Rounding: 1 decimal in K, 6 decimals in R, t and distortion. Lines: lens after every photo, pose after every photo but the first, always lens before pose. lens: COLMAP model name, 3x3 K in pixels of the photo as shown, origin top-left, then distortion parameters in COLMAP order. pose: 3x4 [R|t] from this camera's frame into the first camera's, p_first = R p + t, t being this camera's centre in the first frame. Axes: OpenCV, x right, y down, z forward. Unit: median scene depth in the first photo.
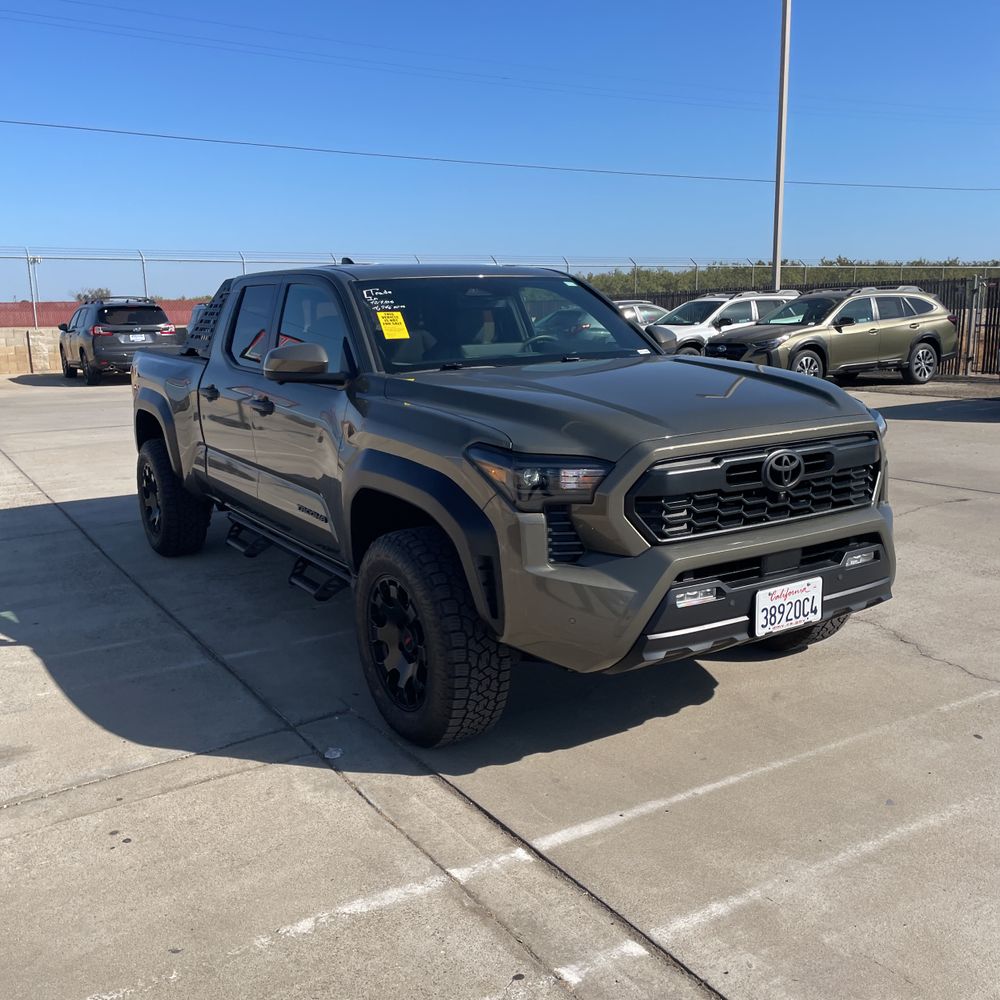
lens RADIAL K [[981.6, 0, 495.9], [0, 981.6, 513.4], [0, 0, 1]] dist [0.157344, -0.283164]
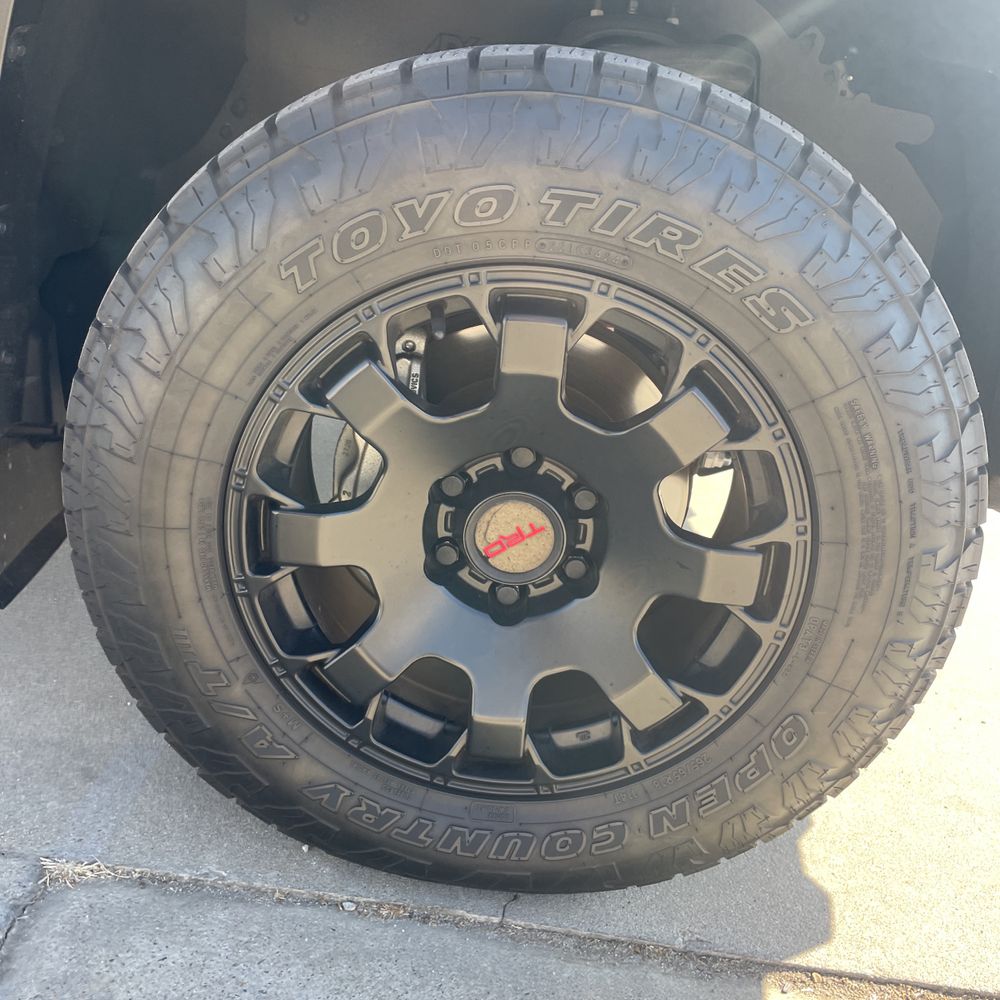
lens RADIAL K [[1005.8, 0, 494.3], [0, 1005.8, 491.6], [0, 0, 1]] dist [0.089525, -0.121759]
pose [[0.574983, -0.208785, 0.791077, -0.296554], [0.015946, 0.969568, 0.244303, 0.056742], [-0.818010, -0.127855, 0.560815, 0.884372]]
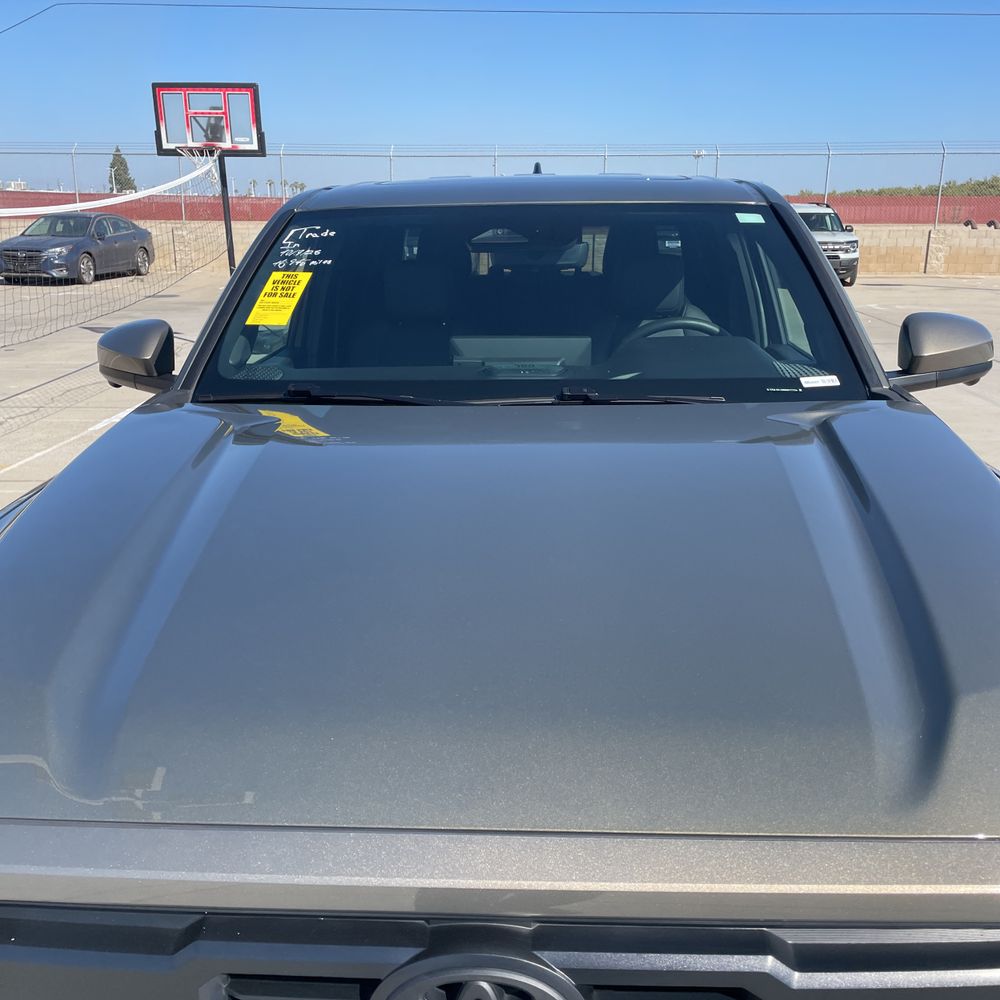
lens RADIAL K [[999.5, 0, 501.1], [0, 999.5, 503.7], [0, 0, 1]] dist [0.099253, -0.124560]
pose [[0.830801, 0.172214, -0.529256, 0.377206], [-0.125986, 0.984433, 0.122556, -0.197106], [0.542123, -0.035141, 0.839564, 0.723994]]
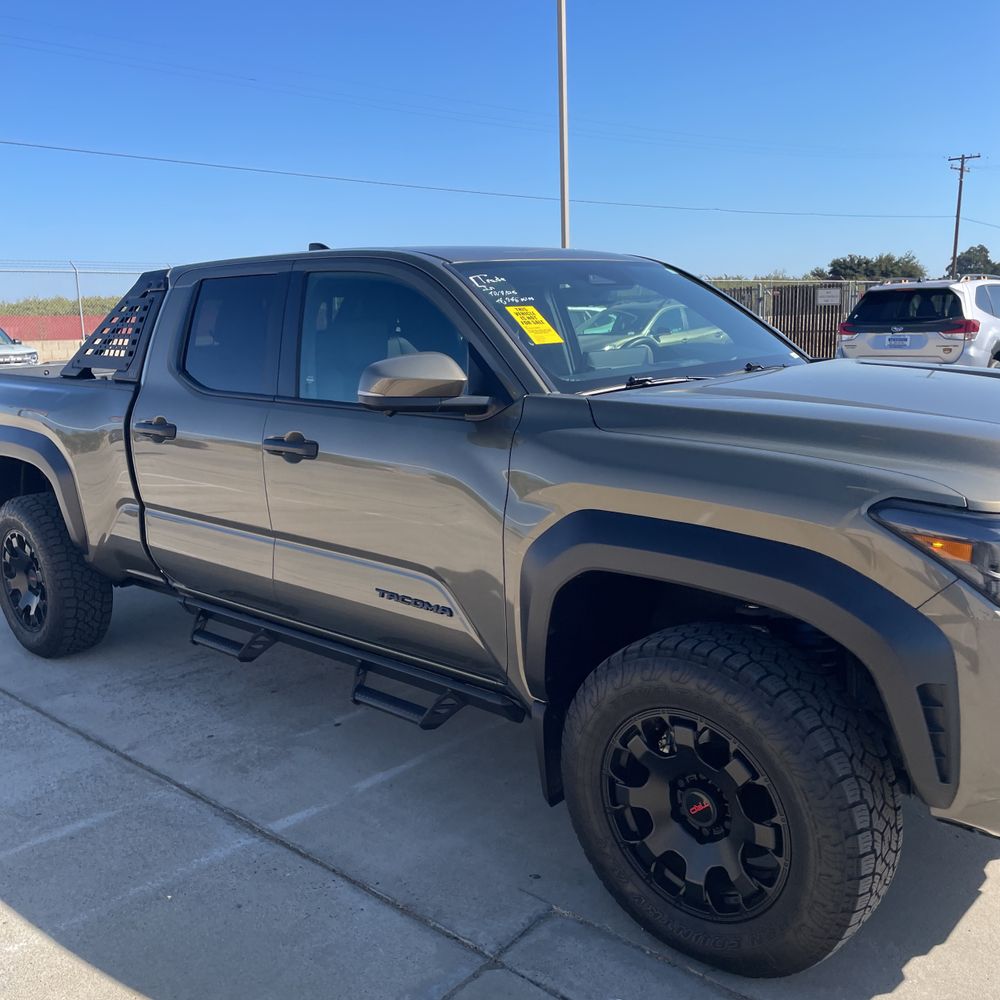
lens RADIAL K [[995.9, 0, 507.3], [0, 995.9, 498.0], [0, 0, 1]] dist [0.073160, -0.091387]
pose [[0.964736, -0.056395, 0.257106, -0.374755], [0.064223, 0.997690, -0.022146, -0.066707], [-0.255263, 0.037877, 0.966130, 0.405034]]
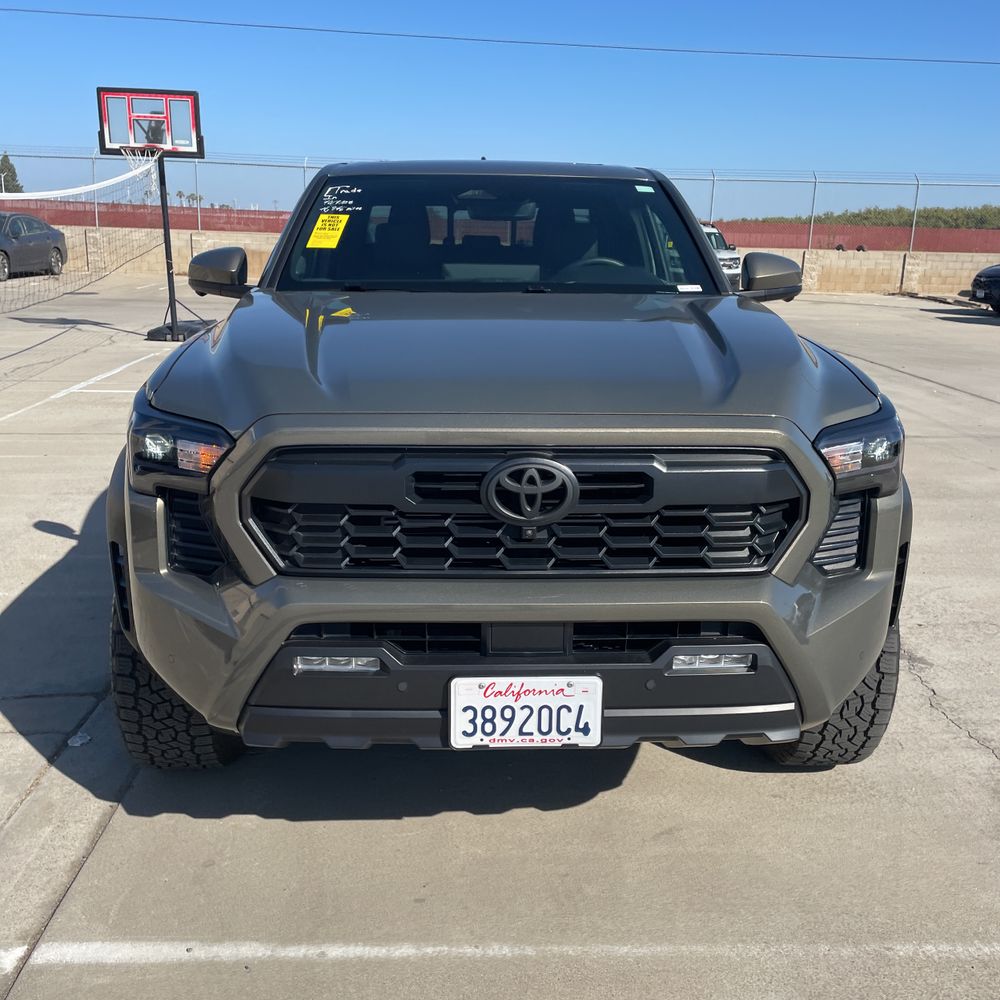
lens RADIAL K [[997.1, 0, 490.8], [0, 997.1, 494.1], [0, 0, 1]] dist [0.104319, -0.133922]
pose [[0.874721, 0.161273, -0.457006, 0.502141], [-0.137804, 0.986849, 0.084489, -0.082644], [0.464622, -0.010927, 0.885442, 0.416521]]
